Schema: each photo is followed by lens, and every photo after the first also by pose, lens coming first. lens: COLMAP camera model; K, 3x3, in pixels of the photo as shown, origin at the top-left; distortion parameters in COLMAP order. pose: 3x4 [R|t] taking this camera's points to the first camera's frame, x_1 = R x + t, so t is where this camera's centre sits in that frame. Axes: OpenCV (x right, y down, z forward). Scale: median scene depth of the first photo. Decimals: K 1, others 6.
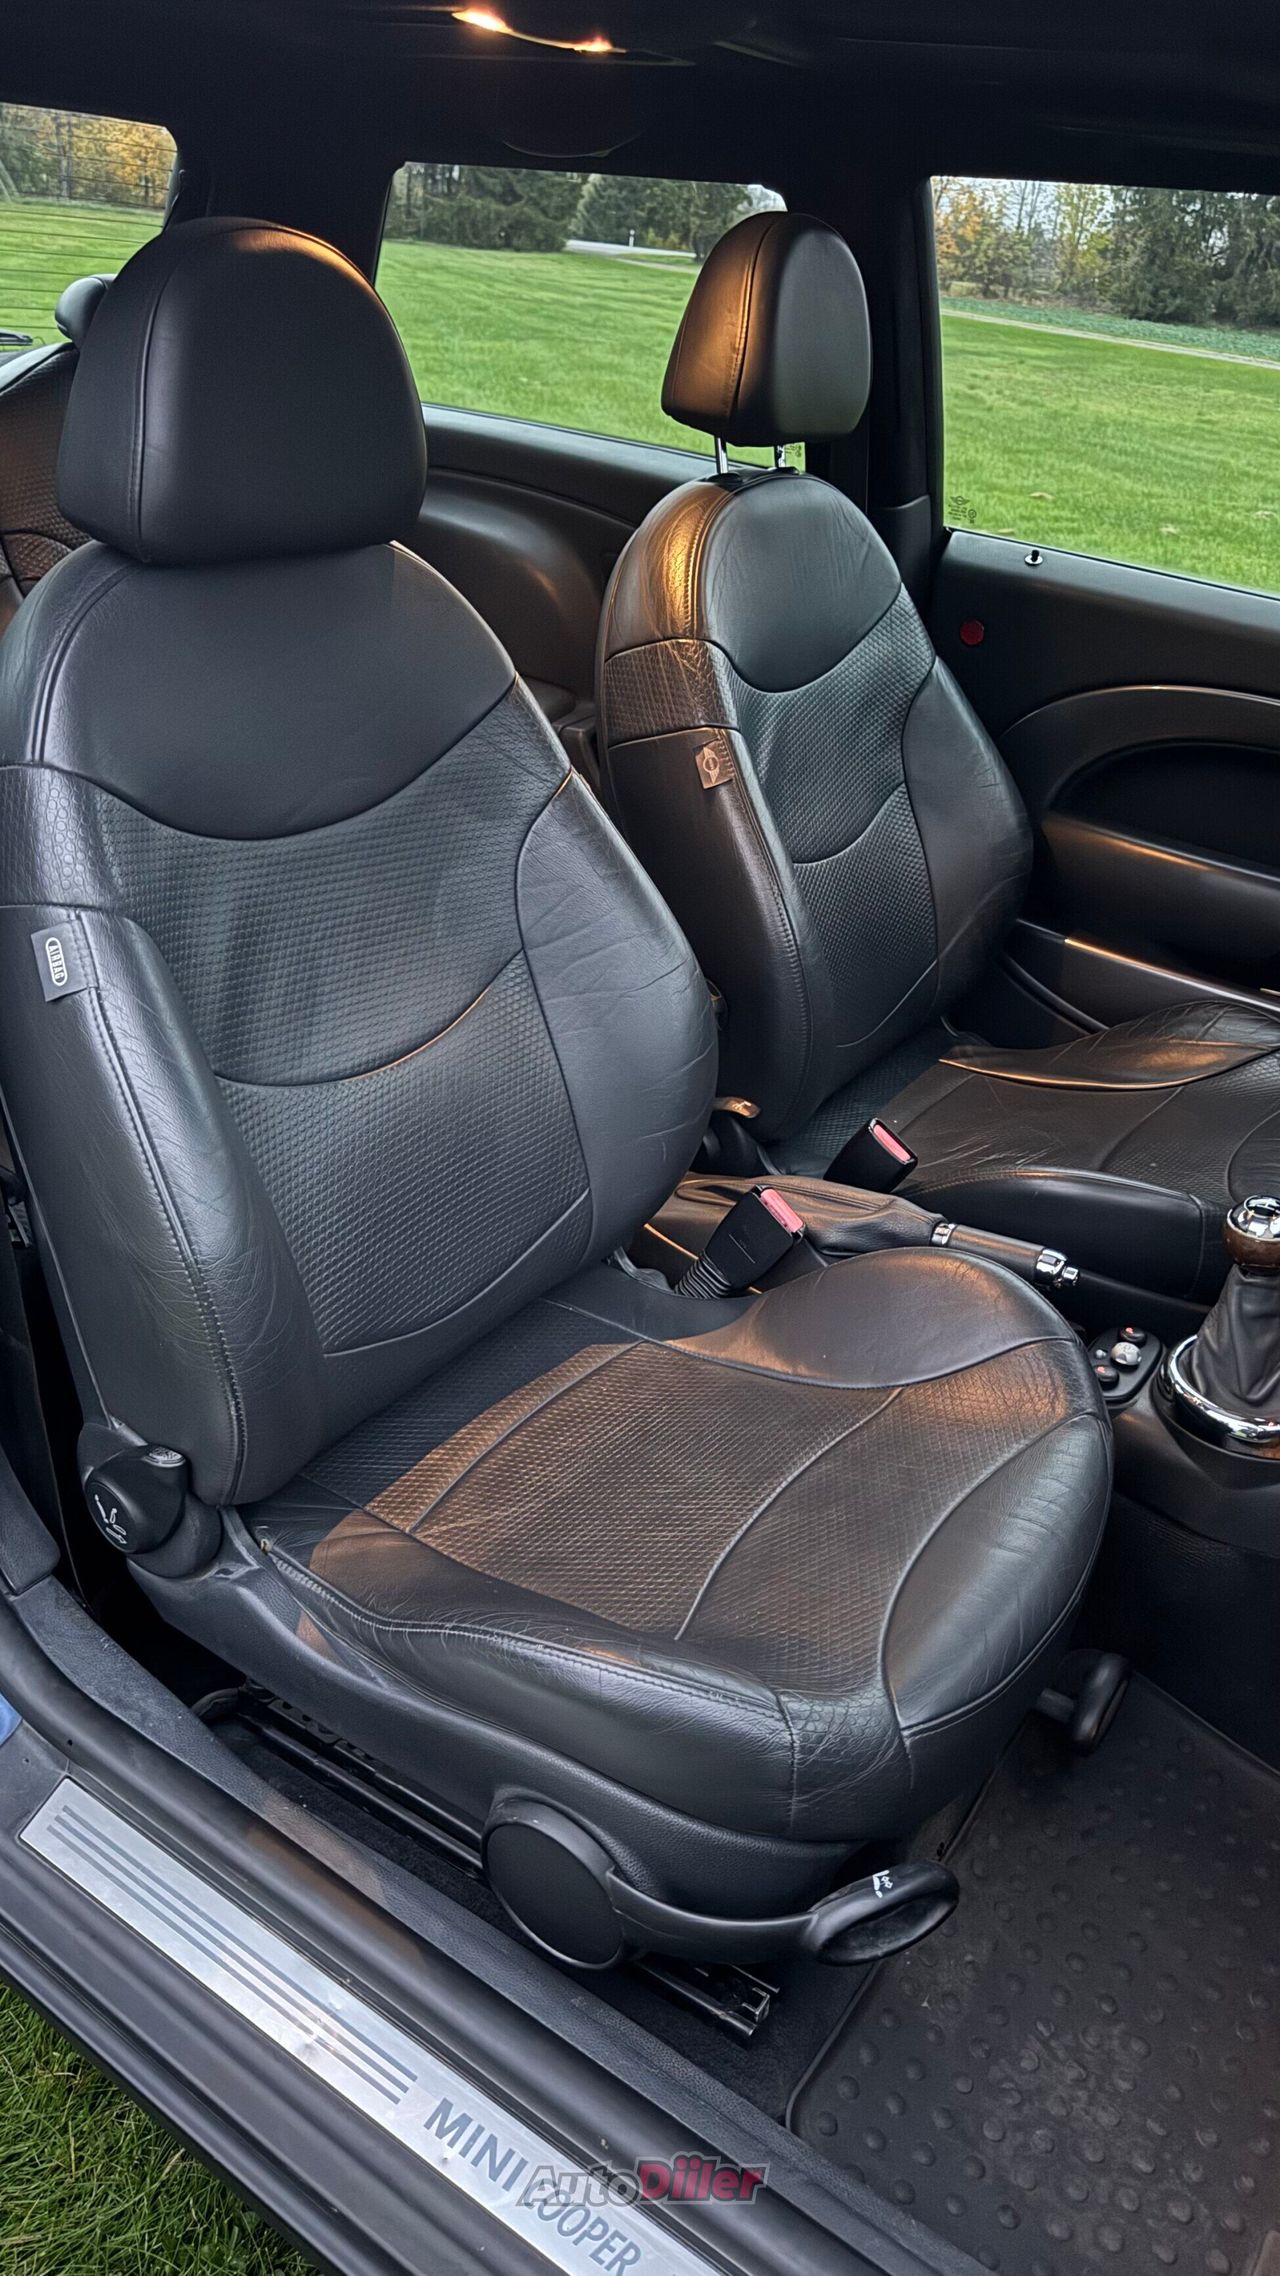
lens RADIAL K [[1603.2, 0, 640.0], [0, 1603.2, 1138.0], [0, 0, 1]] dist [0.040003, -0.002098]
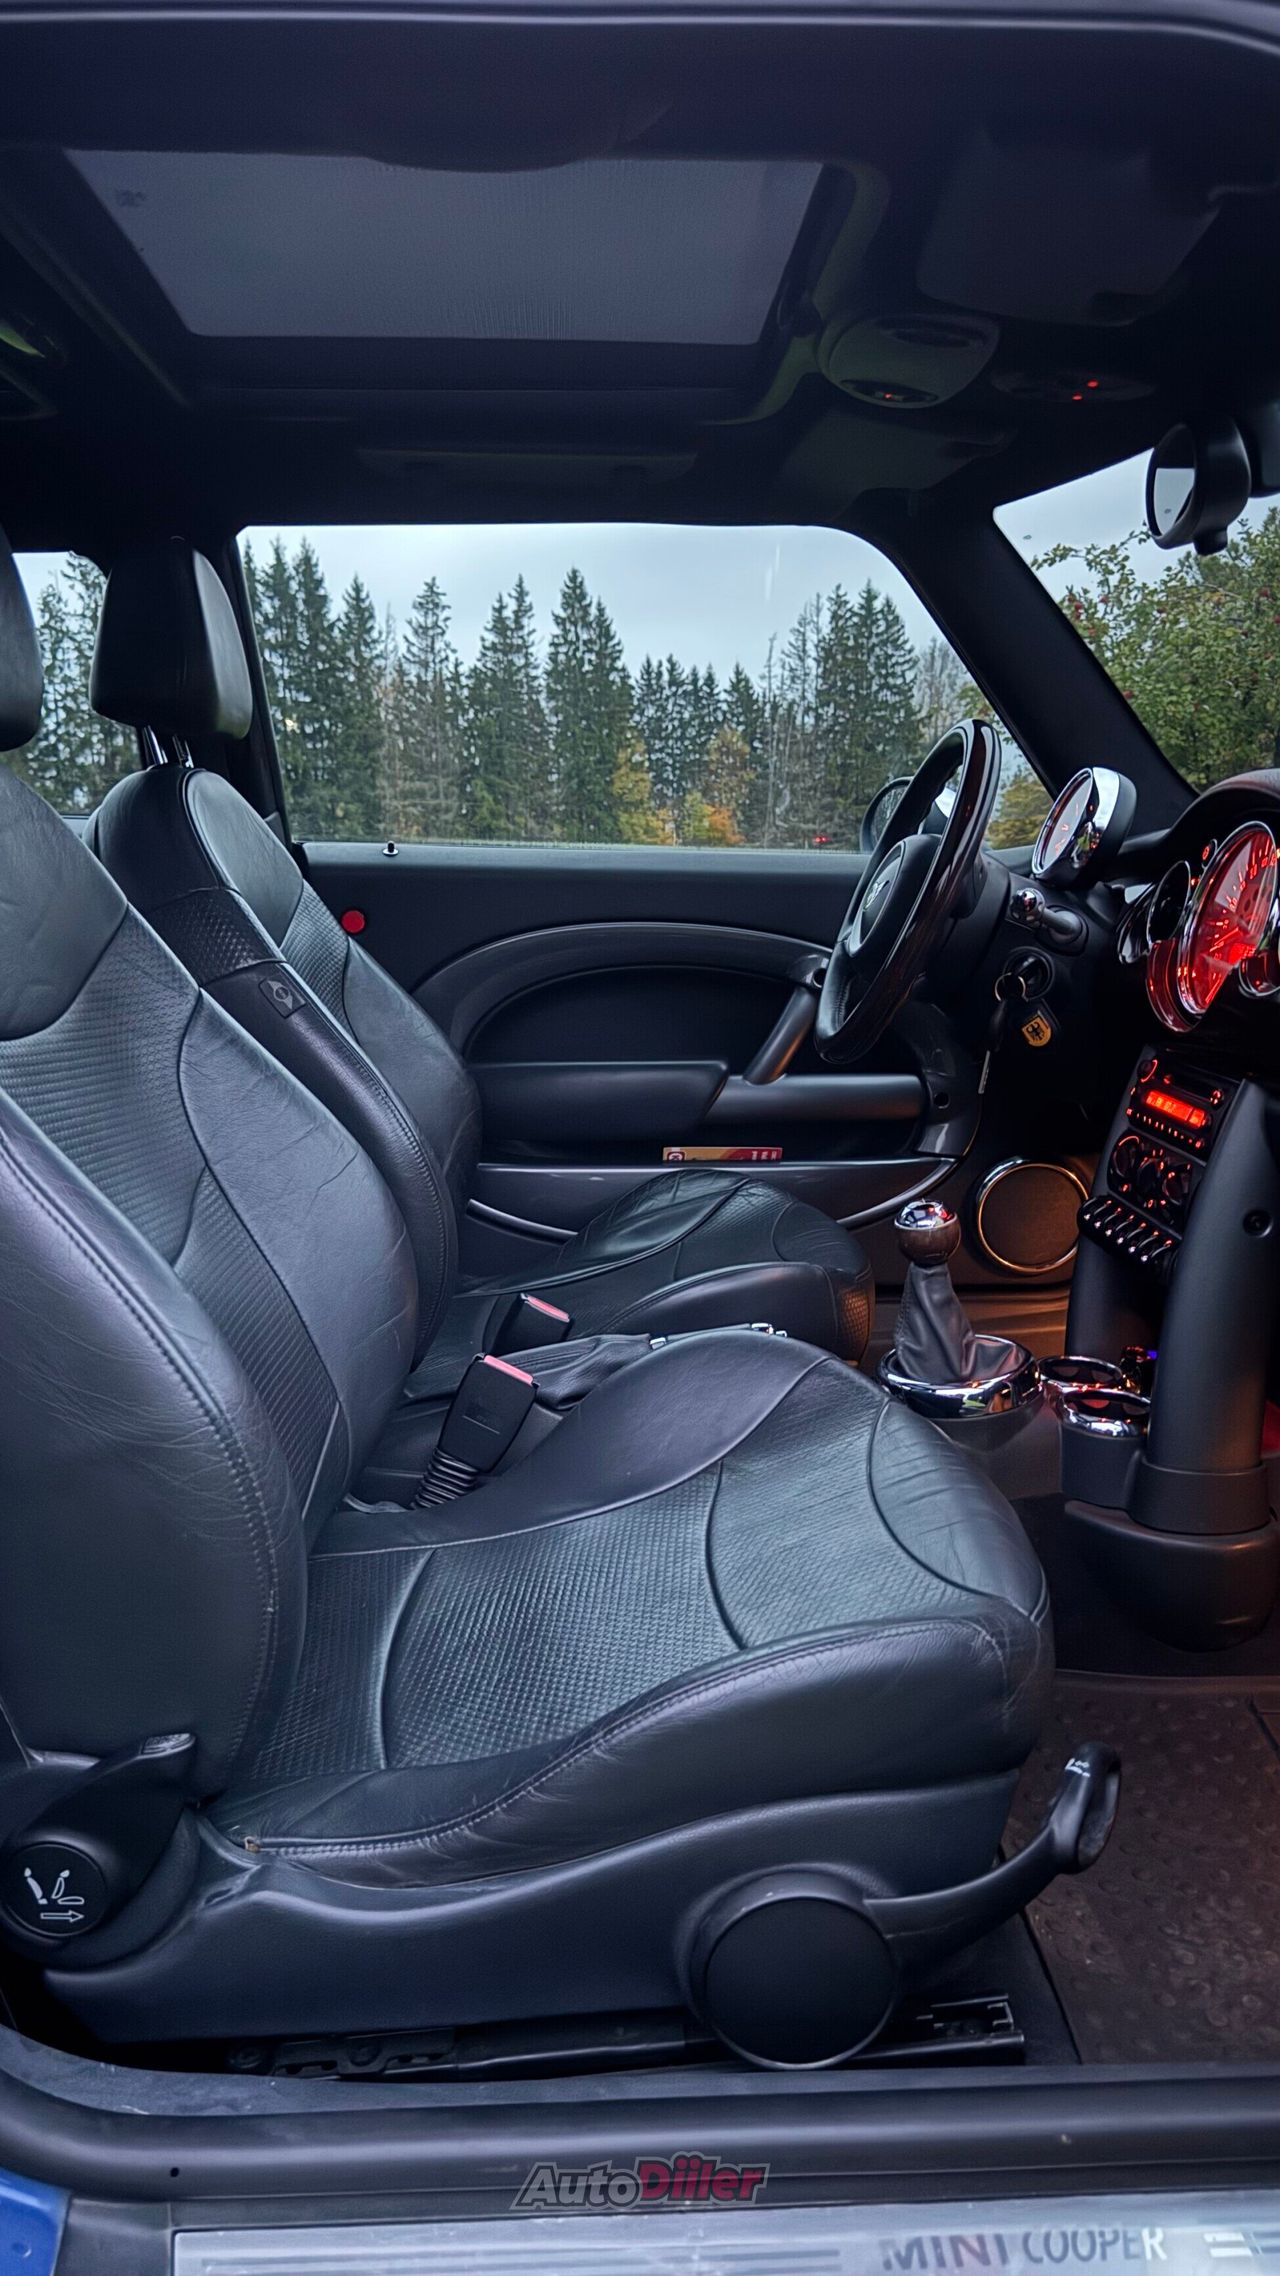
lens RADIAL K [[1603.2, 0, 640.0], [0, 1603.2, 1138.0], [0, 0, 1]] dist [0.040003, -0.002098]
pose [[0.794619, -0.186150, 0.577865, -0.409478], [0.351243, 0.917320, -0.187491, 0.130294], [-0.495186, 0.351955, 0.794304, 0.129354]]
